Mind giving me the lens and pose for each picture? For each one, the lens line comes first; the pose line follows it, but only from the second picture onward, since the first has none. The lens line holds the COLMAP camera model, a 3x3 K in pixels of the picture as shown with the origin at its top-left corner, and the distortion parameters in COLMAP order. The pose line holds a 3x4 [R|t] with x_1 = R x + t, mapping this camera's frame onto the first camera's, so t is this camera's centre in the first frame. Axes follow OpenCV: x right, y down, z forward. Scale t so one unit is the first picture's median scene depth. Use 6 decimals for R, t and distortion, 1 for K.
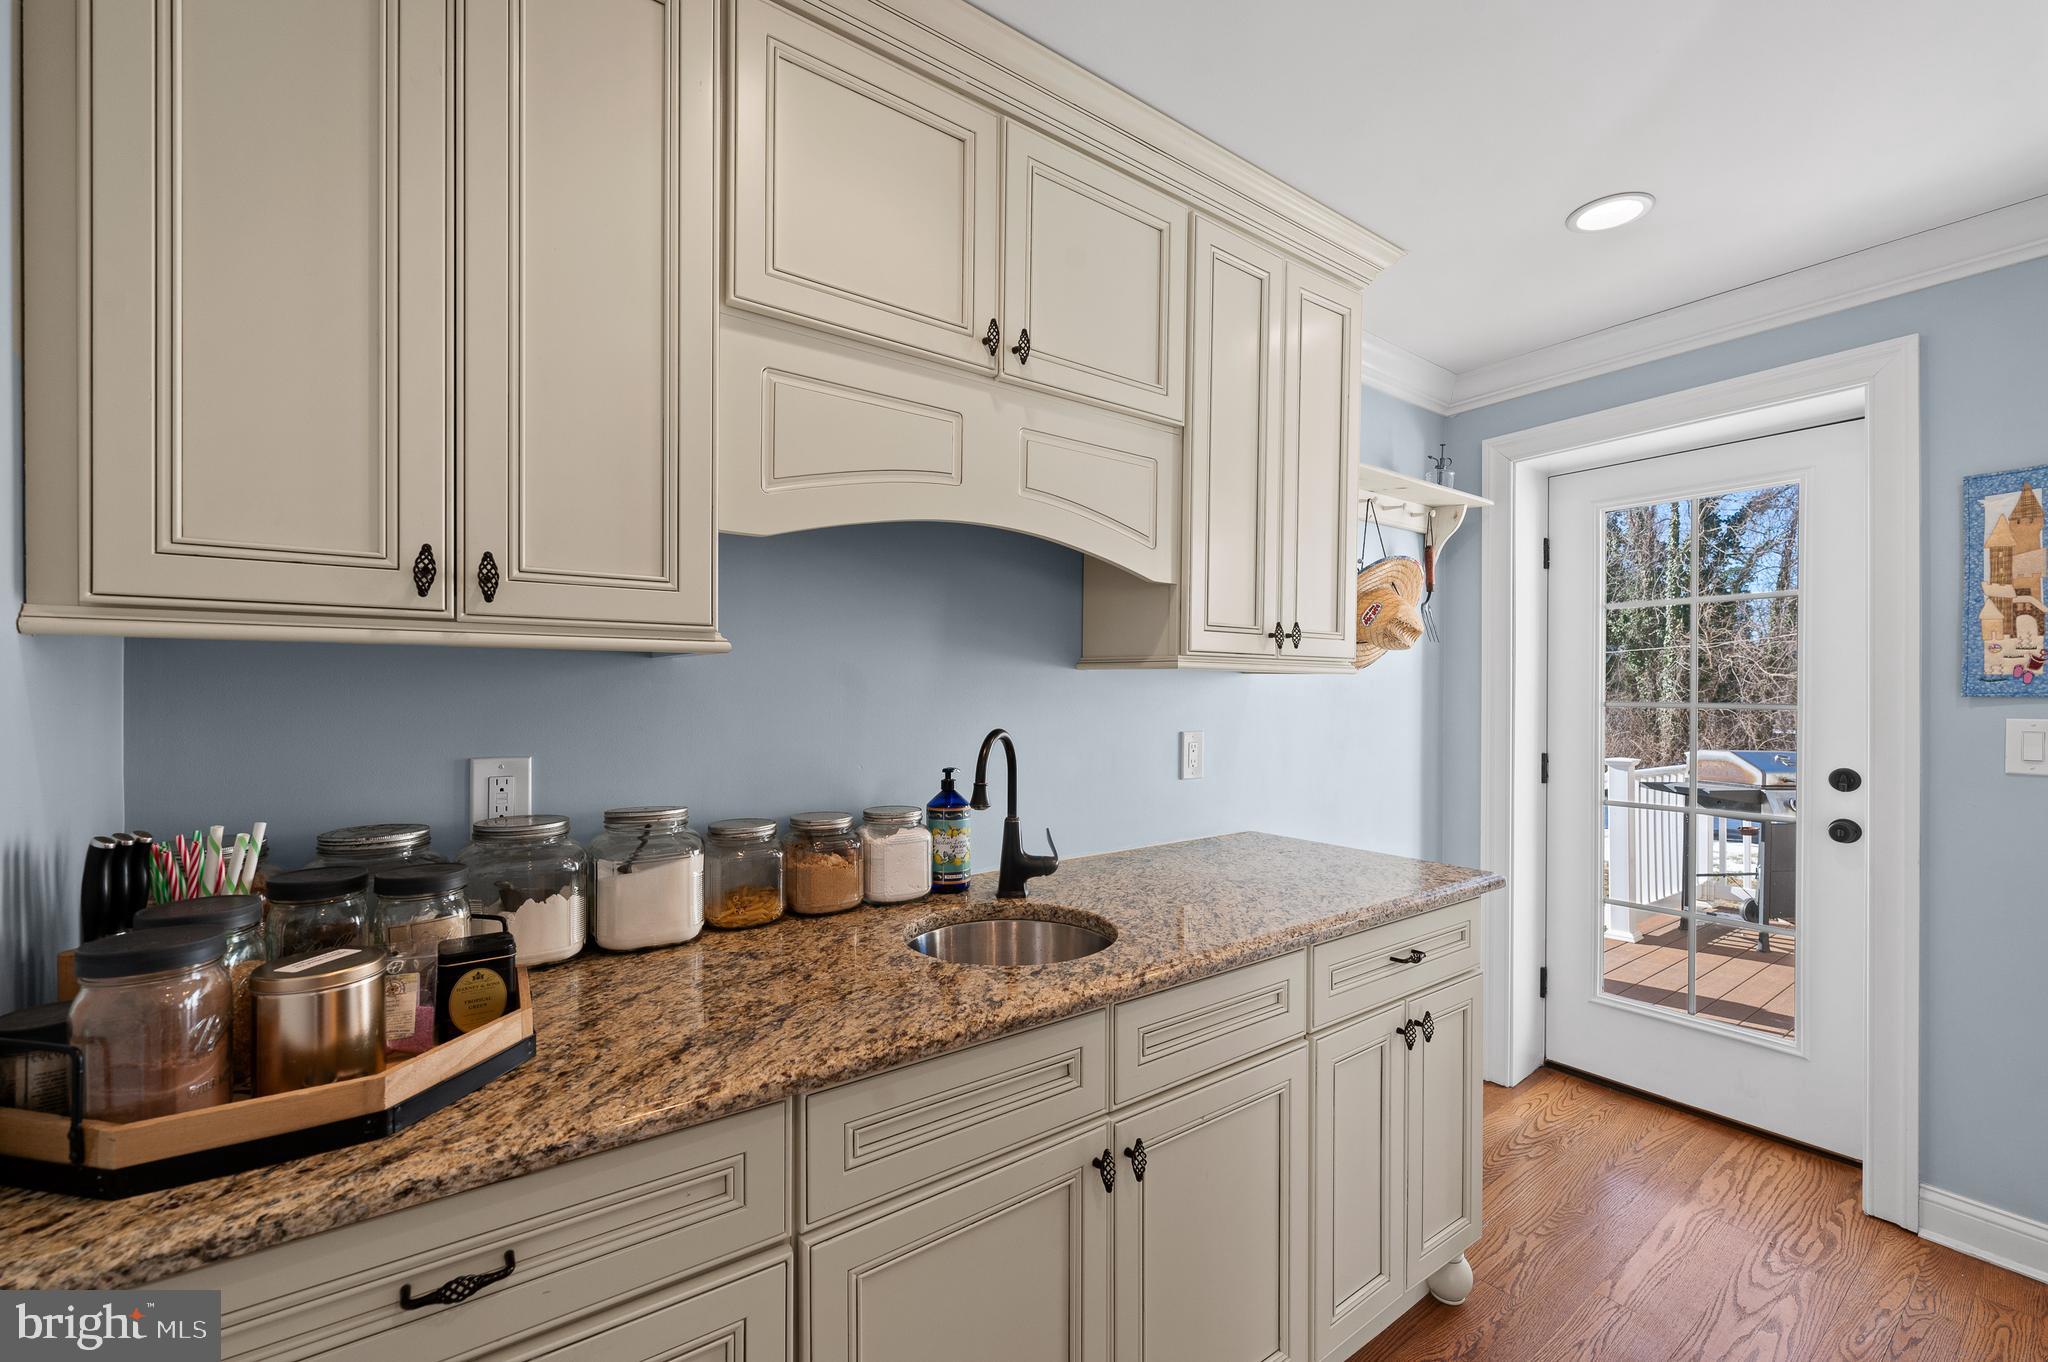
lens RADIAL K [[832.3, 0, 1025.5], [0, 832.3, 701.6], [0, 0, 1]] dist [-0.001198, 0.000003]
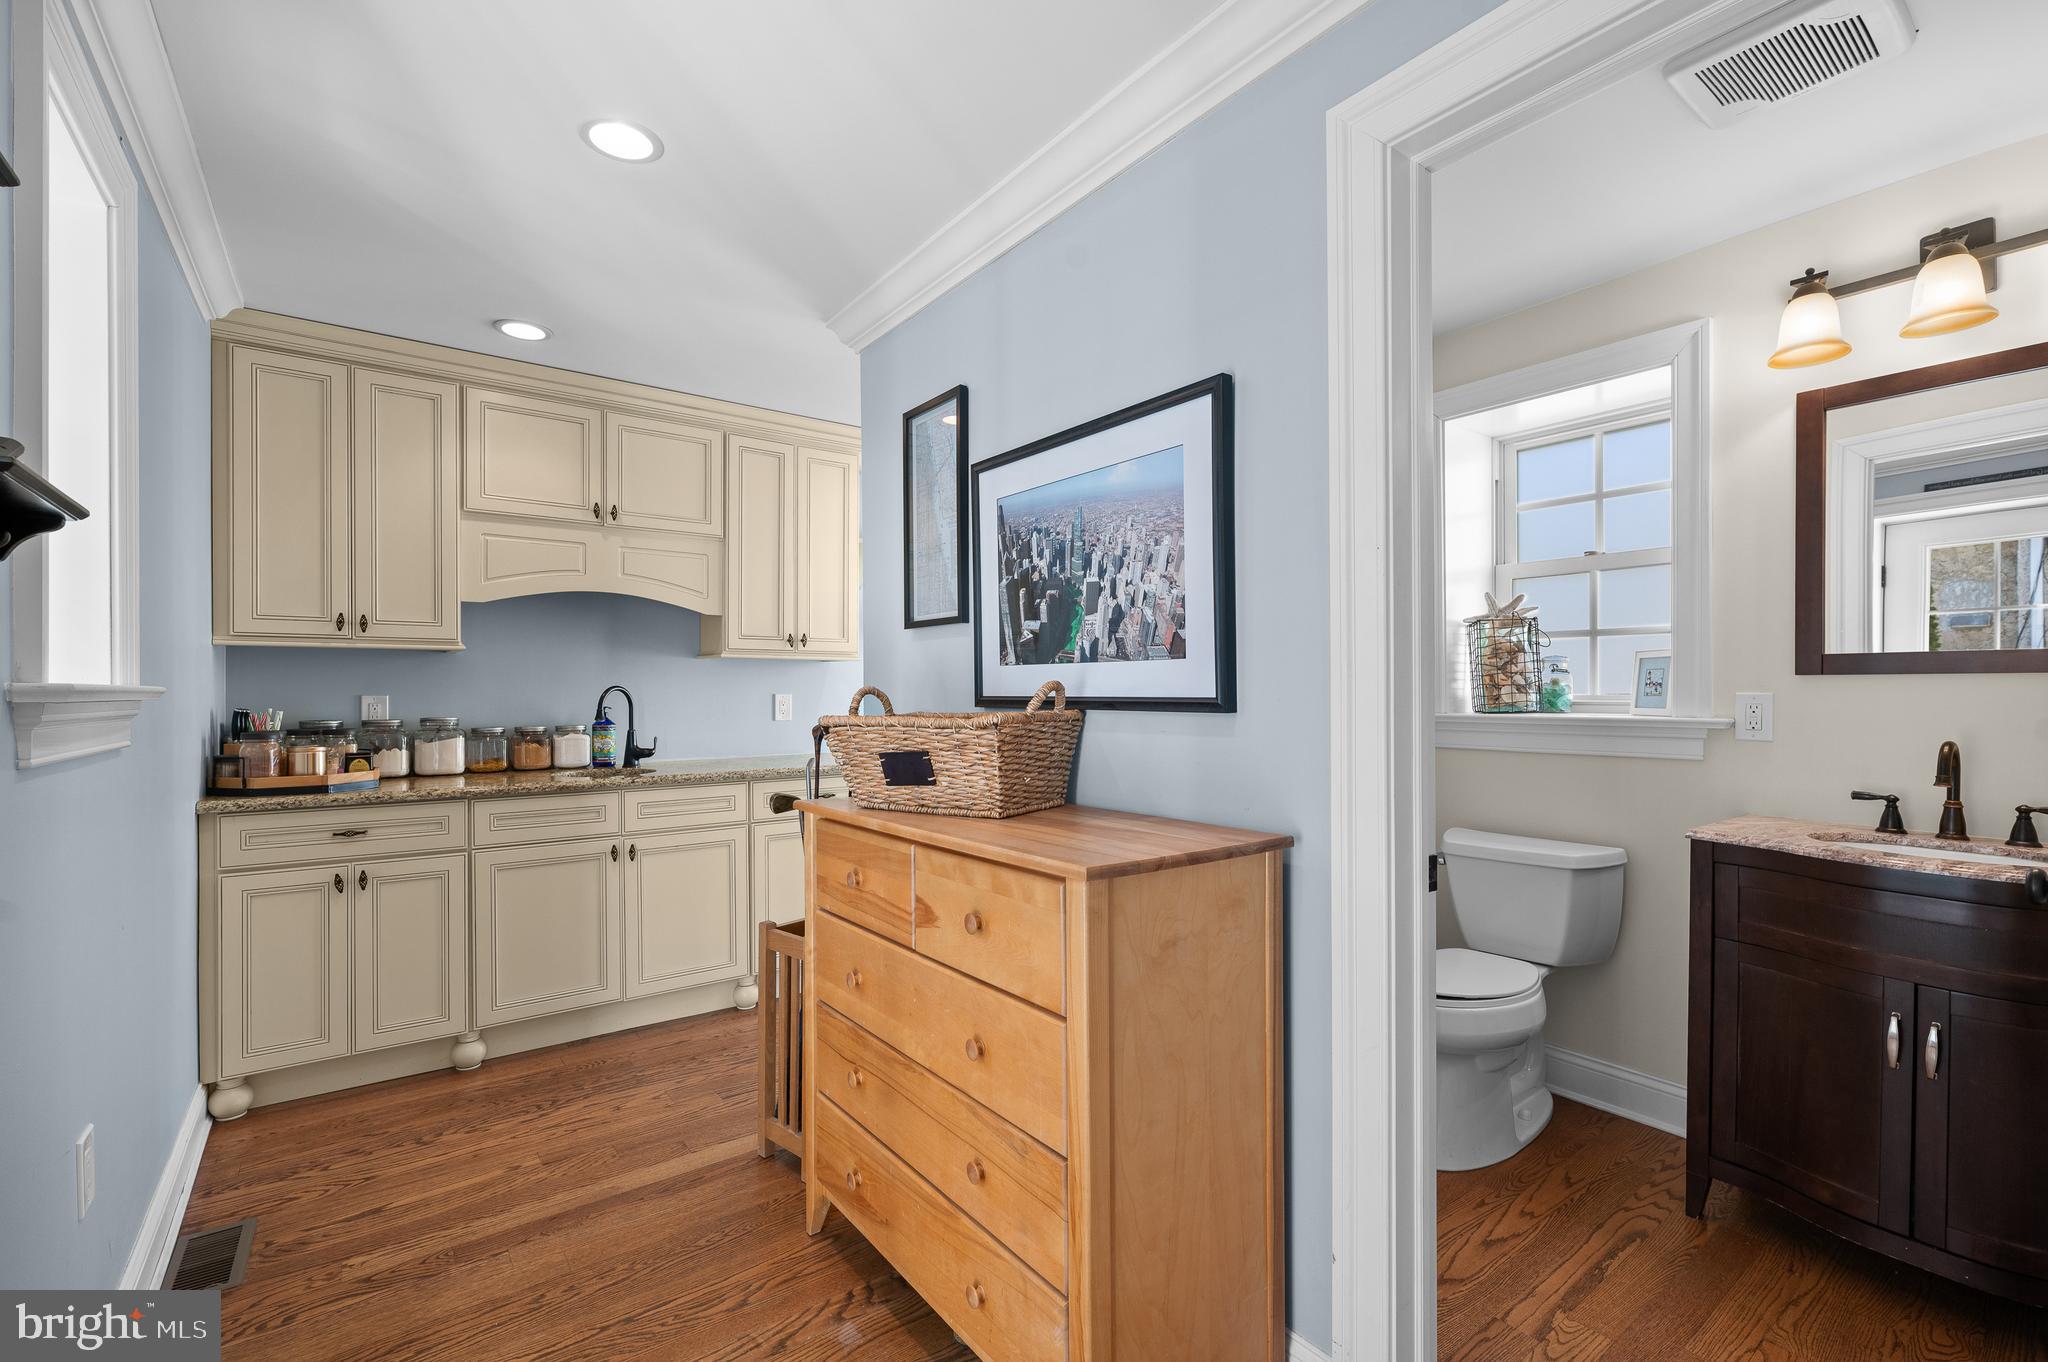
lens RADIAL K [[892.0, 0, 1026.6], [0, 892.0, 700.4], [0, 0, 1]] dist [-0.000038, 0.000025]
pose [[0.999728, -0.002892, 0.023129, 1.154765], [0.002856, 0.999995, 0.001565, 0.084260], [-0.023133, -0.001499, 0.999731, -1.565407]]
